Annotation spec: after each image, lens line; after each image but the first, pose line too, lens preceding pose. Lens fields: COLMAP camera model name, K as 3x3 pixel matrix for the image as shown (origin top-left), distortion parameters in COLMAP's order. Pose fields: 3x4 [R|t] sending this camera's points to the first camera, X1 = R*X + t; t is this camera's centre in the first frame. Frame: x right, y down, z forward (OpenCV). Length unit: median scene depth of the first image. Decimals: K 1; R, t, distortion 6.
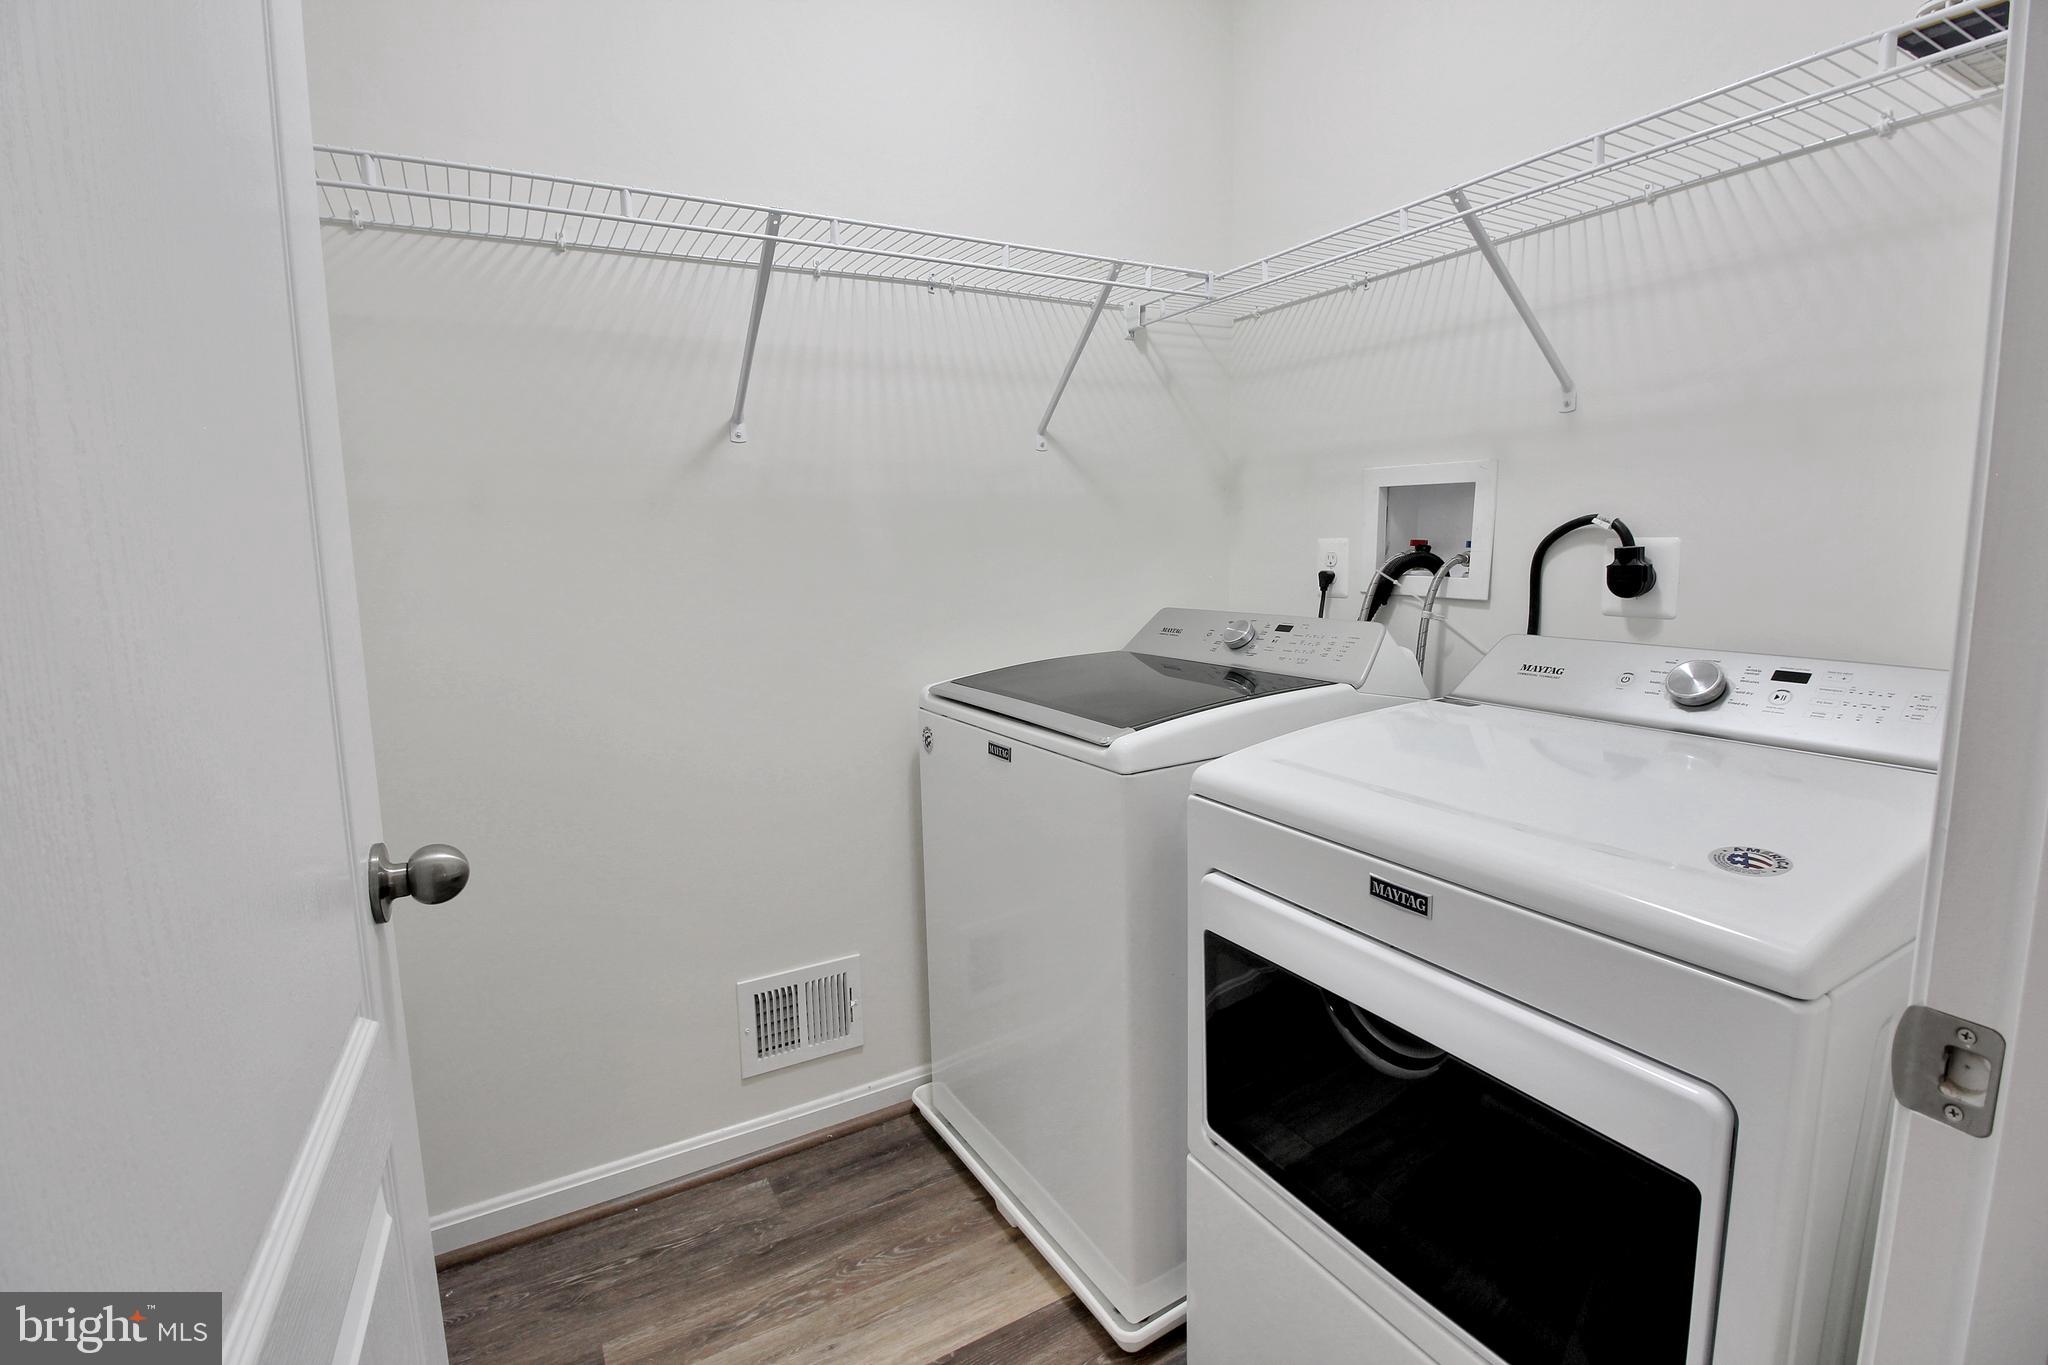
lens RADIAL K [[942.4, 0, 1021.7], [0, 942.4, 666.7], [0, 0, 1]] dist [-0.019577, -0.000549]
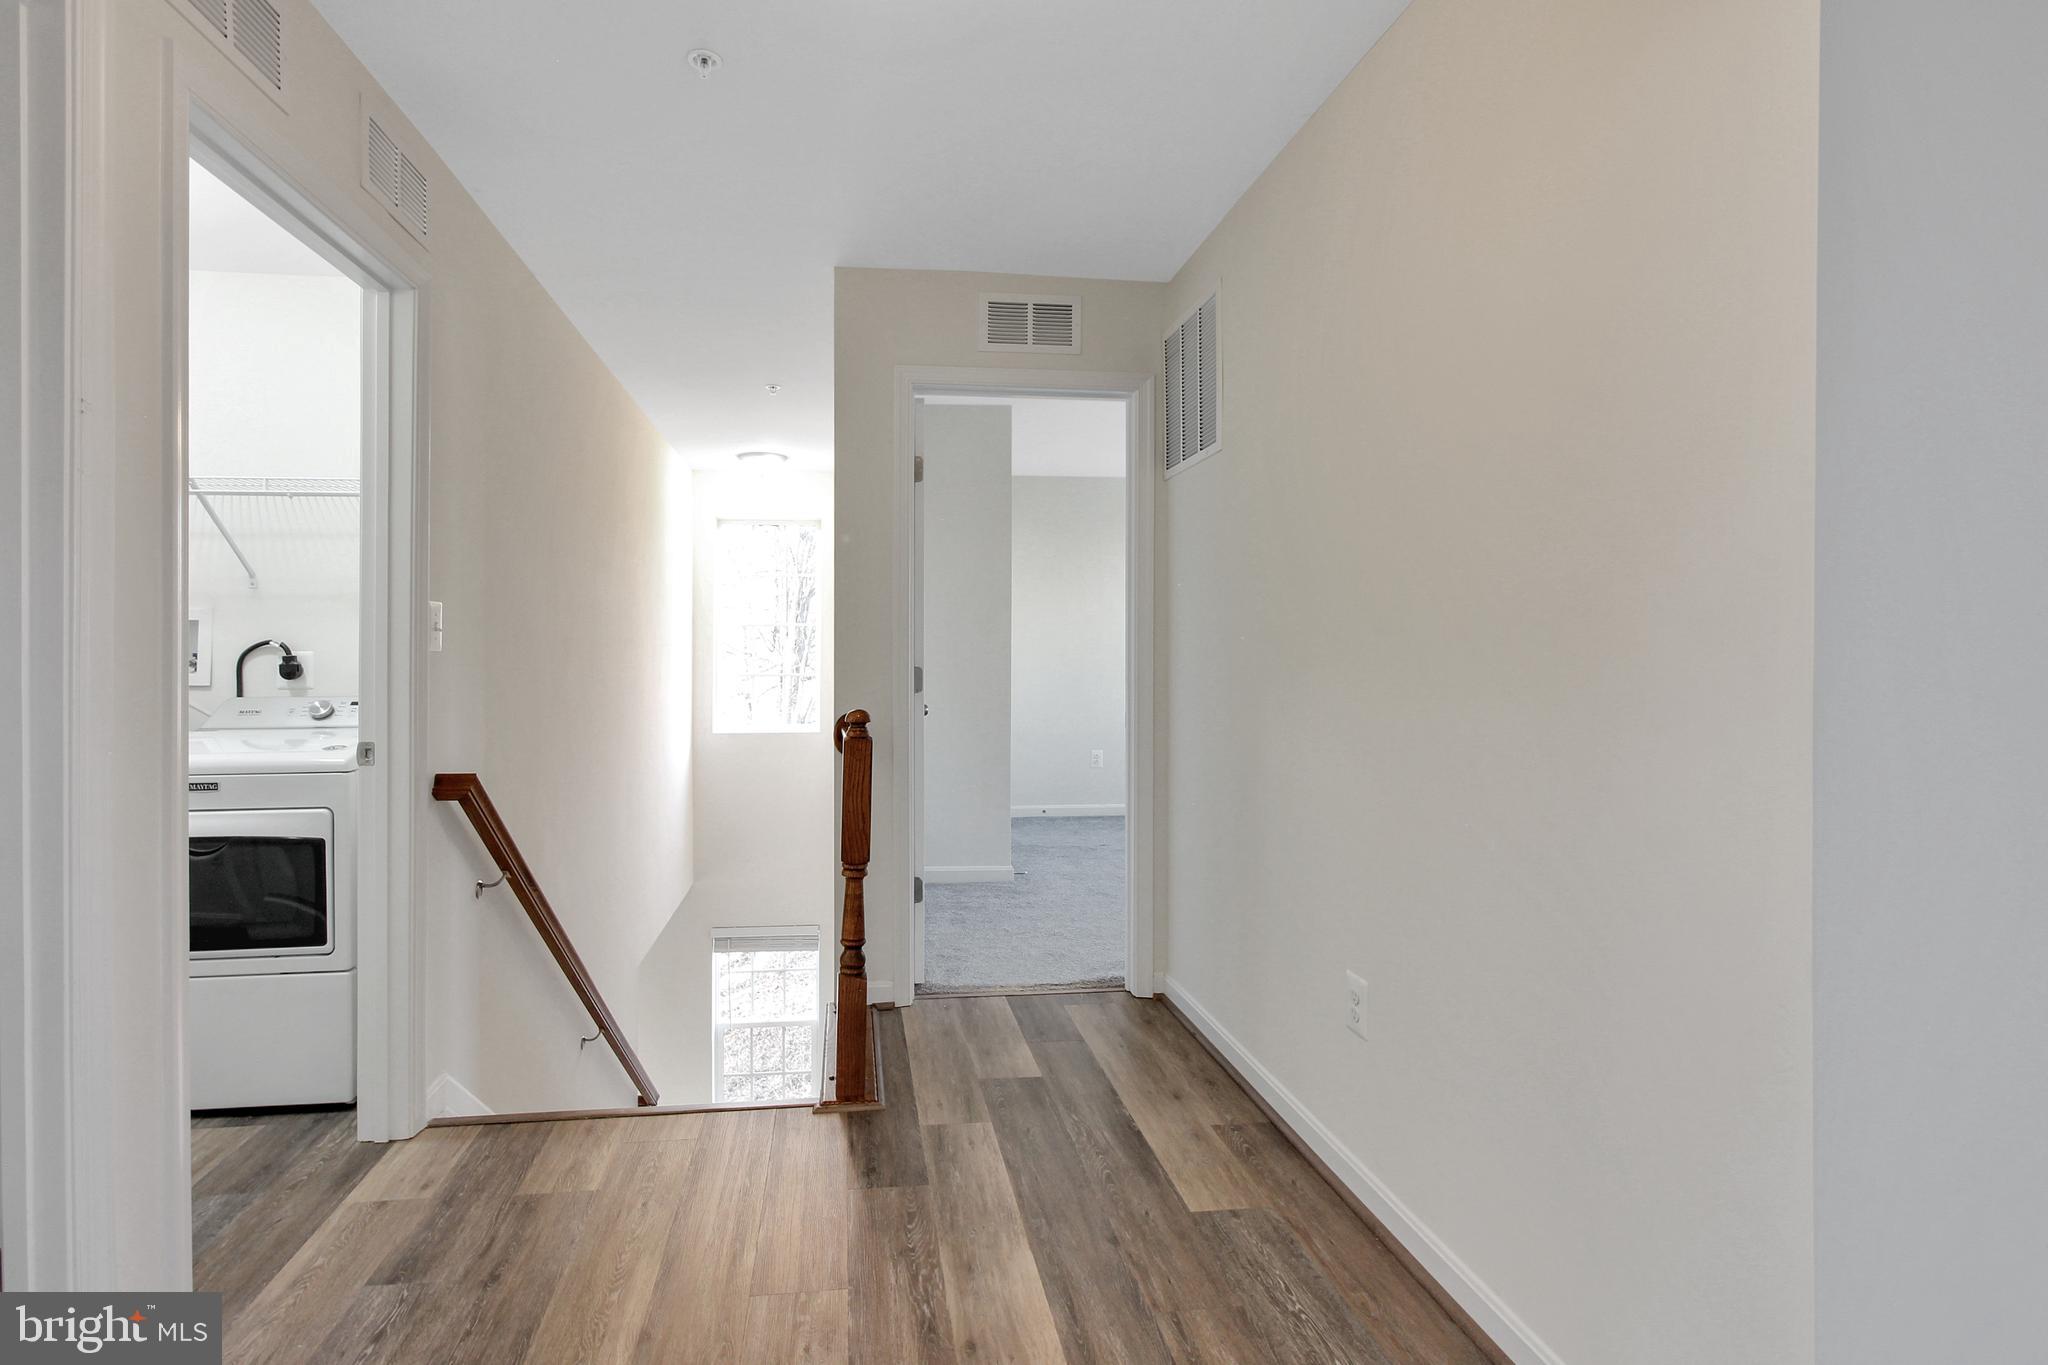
lens RADIAL K [[962.1, 0, 992.3], [0, 962.1, 651.8], [0, 0, 1]] dist [-0.019763, -0.000519]
pose [[0.357083, 0.021671, 0.933821, -0.785075], [0.120100, 0.990367, -0.068909, 0.201061], [-0.926319, 0.136758, 0.351041, -1.219265]]
